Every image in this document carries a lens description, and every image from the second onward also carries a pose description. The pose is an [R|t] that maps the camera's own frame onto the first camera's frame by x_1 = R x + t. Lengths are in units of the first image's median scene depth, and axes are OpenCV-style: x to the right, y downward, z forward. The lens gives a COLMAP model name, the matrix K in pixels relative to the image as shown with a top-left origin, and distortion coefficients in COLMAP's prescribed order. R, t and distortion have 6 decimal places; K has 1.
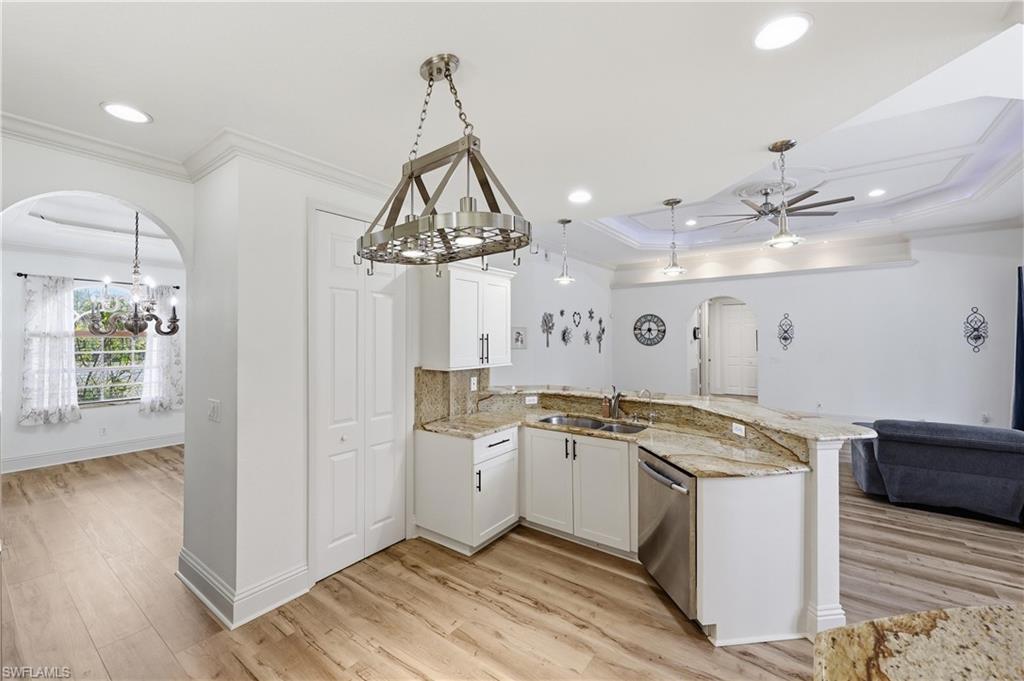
lens RADIAL K [[409.8, 0, 512.0], [0, 409.8, 340.5], [0, 0, 1]] dist [-0.001167, -0.000283]
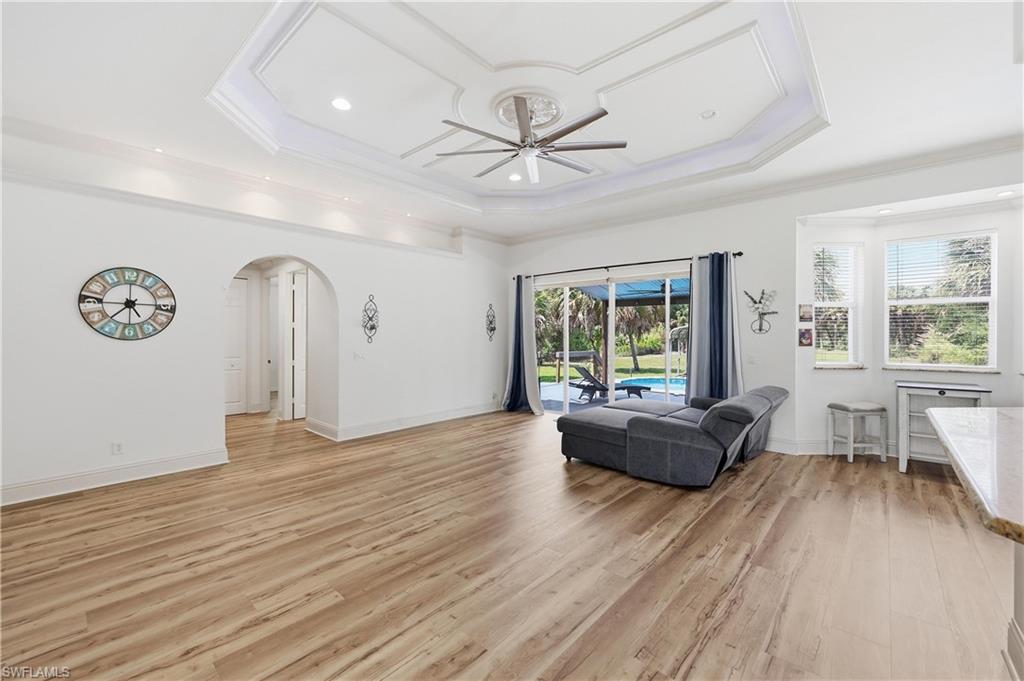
lens RADIAL K [[421.7, 0, 512.0], [0, 421.7, 340.5], [0, 0, 1]] dist [-0.001542, -0.000424]
pose [[0.091215, -0.012399, 0.995754, -0.065757], [0.001333, 0.999923, 0.012329, 0.007543], [-0.995830, 0.000203, 0.091224, 0.571465]]
